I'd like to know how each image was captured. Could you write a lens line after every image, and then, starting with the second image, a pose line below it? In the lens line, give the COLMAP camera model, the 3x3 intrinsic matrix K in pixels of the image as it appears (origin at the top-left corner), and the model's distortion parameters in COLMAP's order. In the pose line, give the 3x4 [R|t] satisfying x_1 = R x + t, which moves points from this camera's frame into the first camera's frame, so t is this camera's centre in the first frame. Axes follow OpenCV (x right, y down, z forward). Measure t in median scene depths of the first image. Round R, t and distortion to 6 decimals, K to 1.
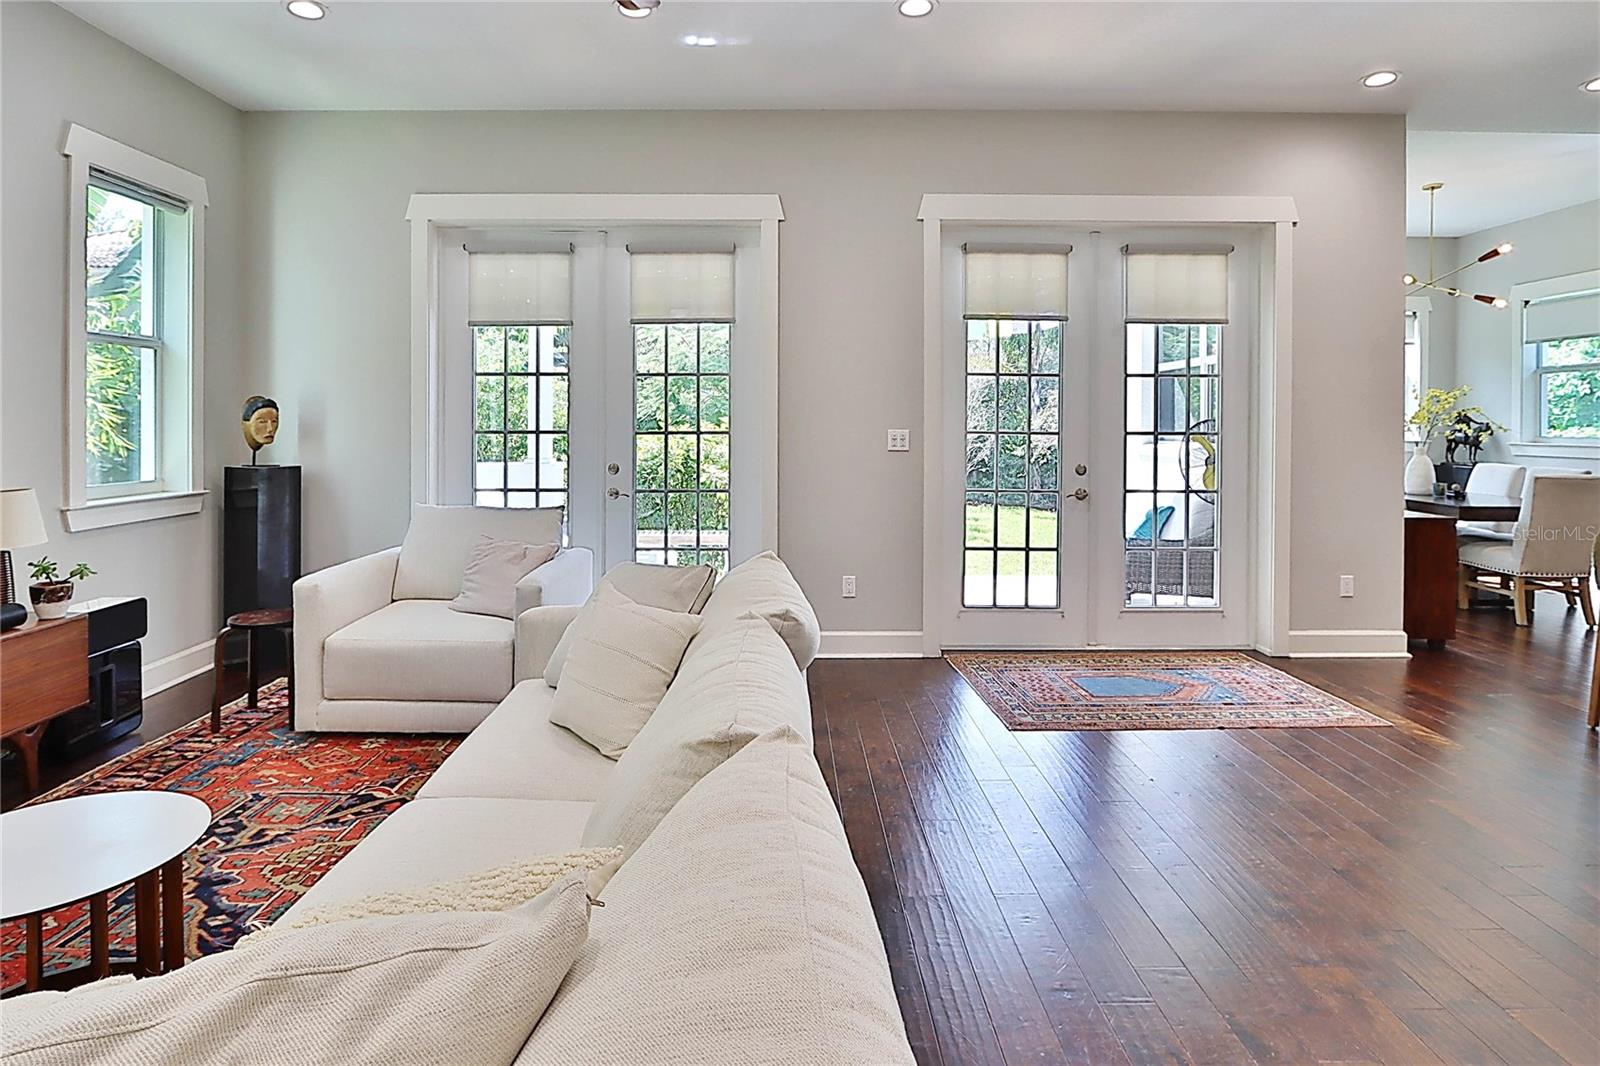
lens RADIAL K [[892.8, 0, 798.2], [0, 892.8, 468.9], [0, 0, 1]] dist [-0.014316, 0.000318]
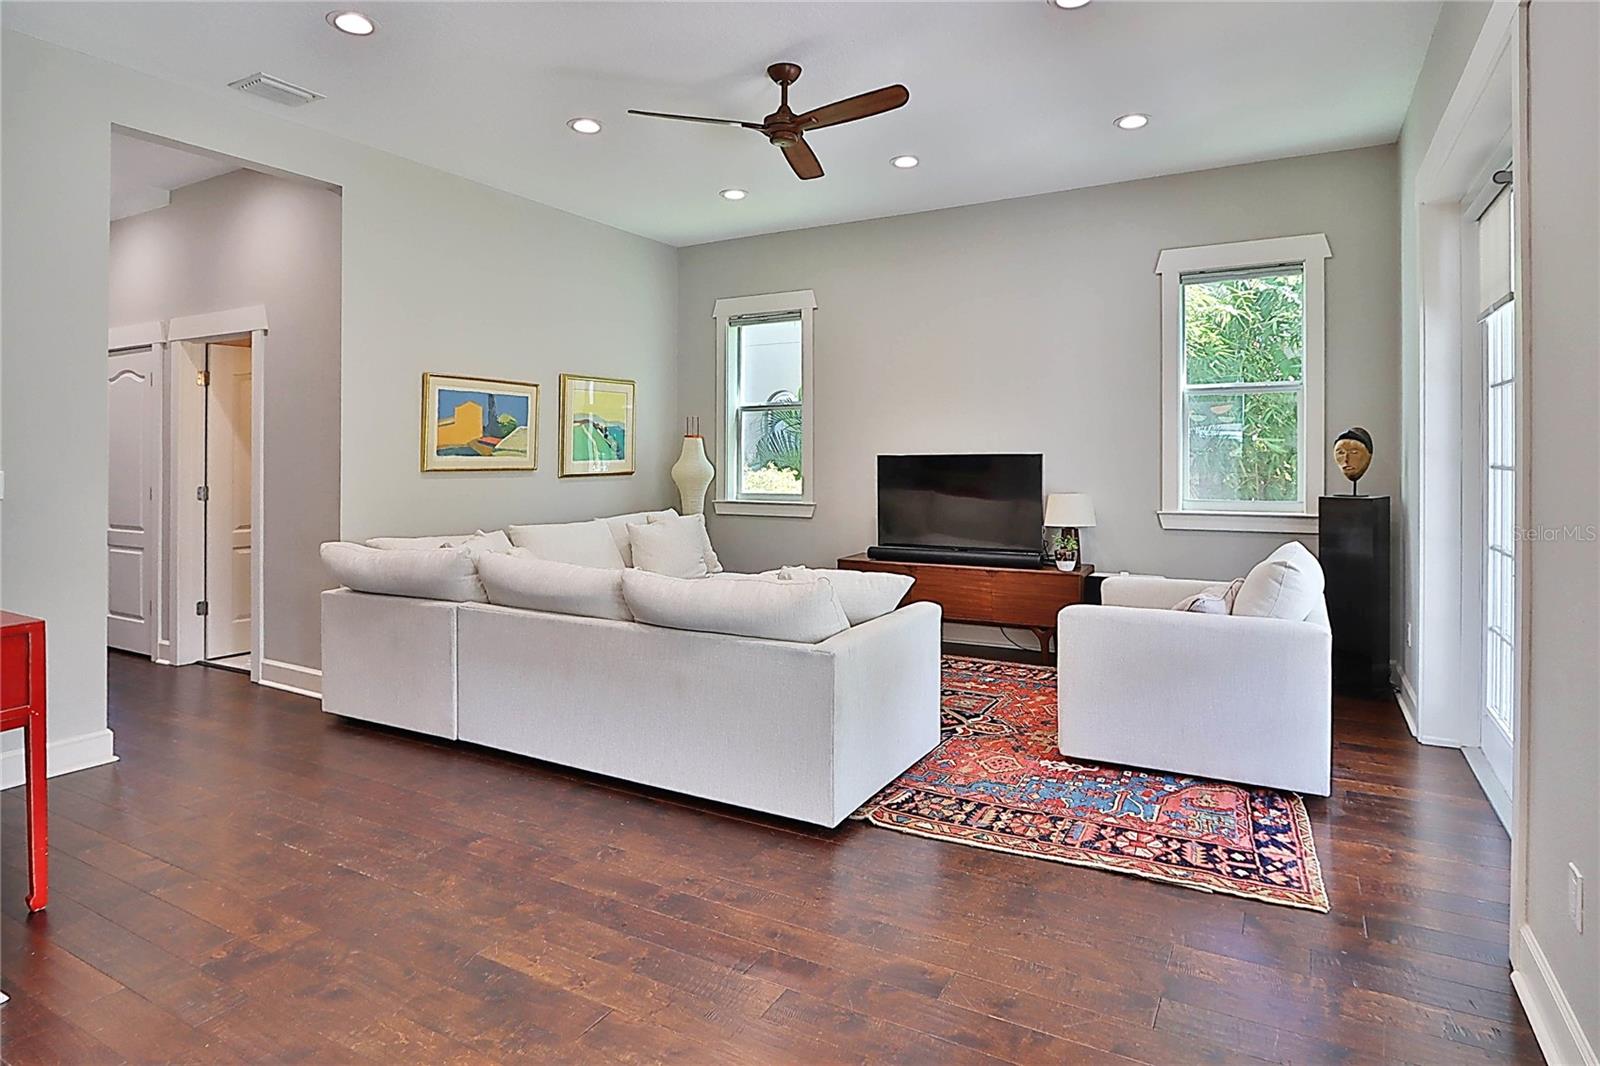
lens RADIAL K [[866.9, 0, 808.0], [0, 866.9, 458.7], [0, 0, 1]] dist [-0.015682, -0.000389]
pose [[-0.544795, -0.003257, -0.838563, 0.847464], [-0.044383, 0.998703, 0.024956, -0.065576], [0.837394, 0.050814, -0.544233, 1.553563]]
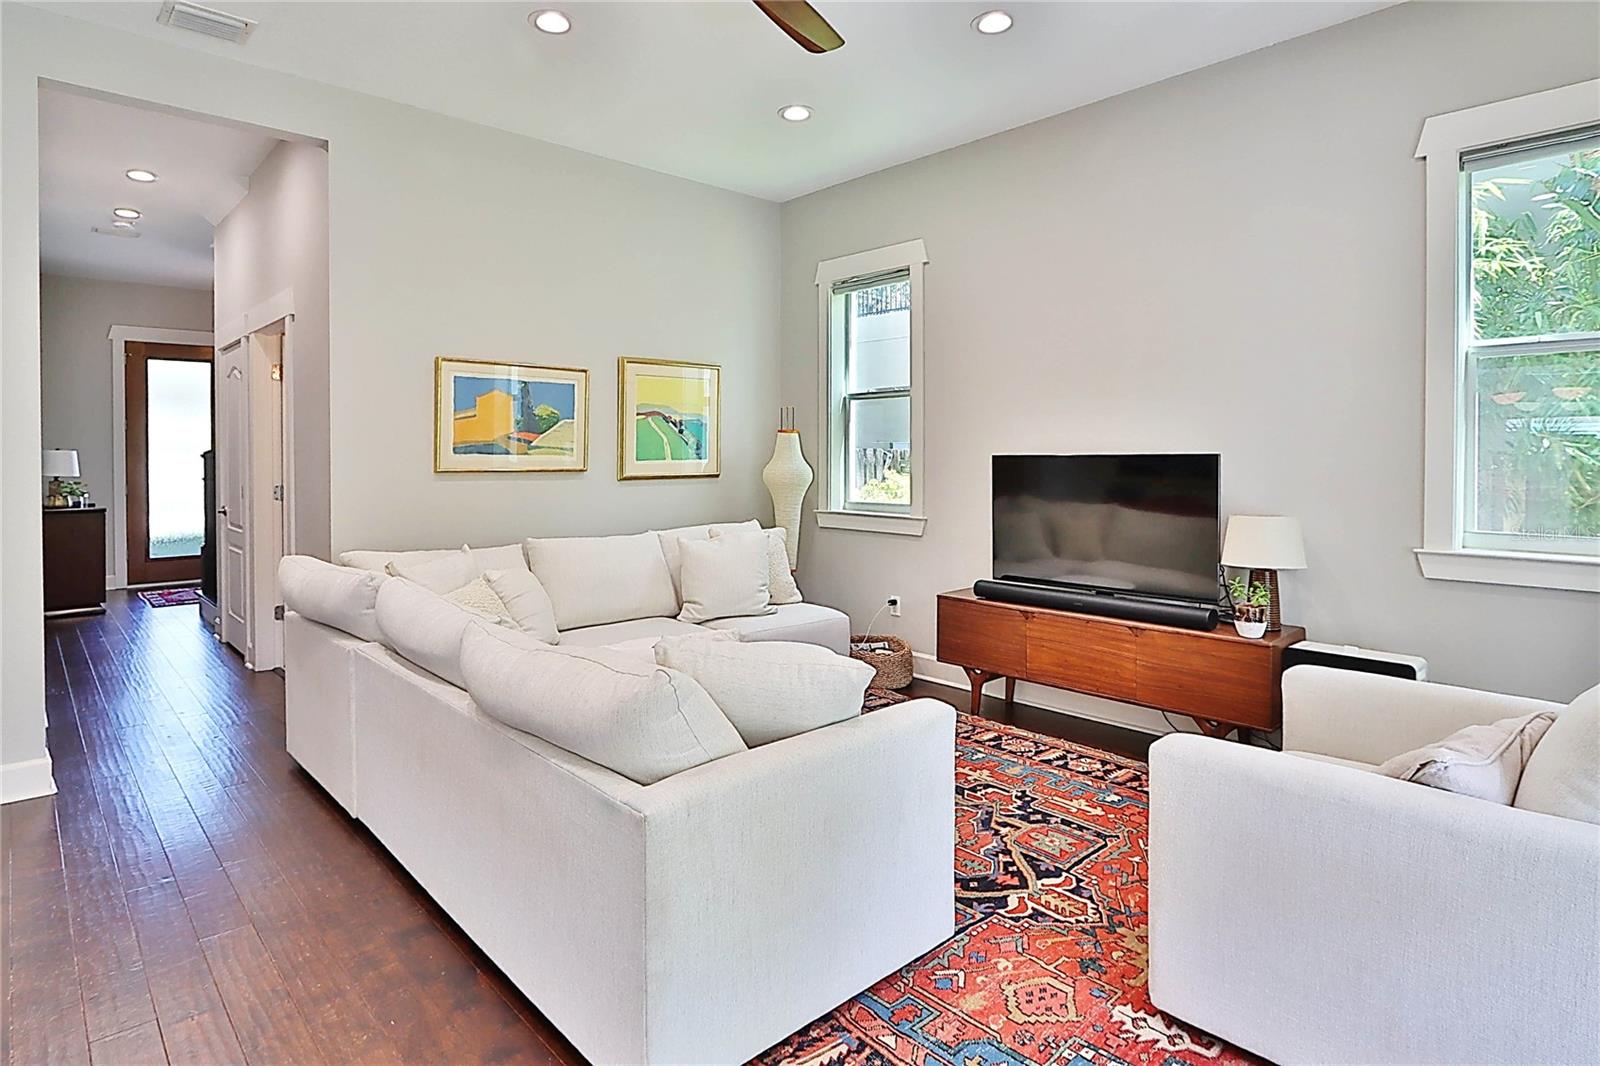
lens RADIAL K [[892.8, 0, 798.2], [0, 892.8, 468.9], [0, 0, 1]] dist [-0.014316, 0.000318]
pose [[-0.756272, 0.001729, -0.654255, 0.291743], [-0.040252, 0.997979, 0.049167, -0.069019], [0.653018, 0.063519, -0.754674, 1.522239]]
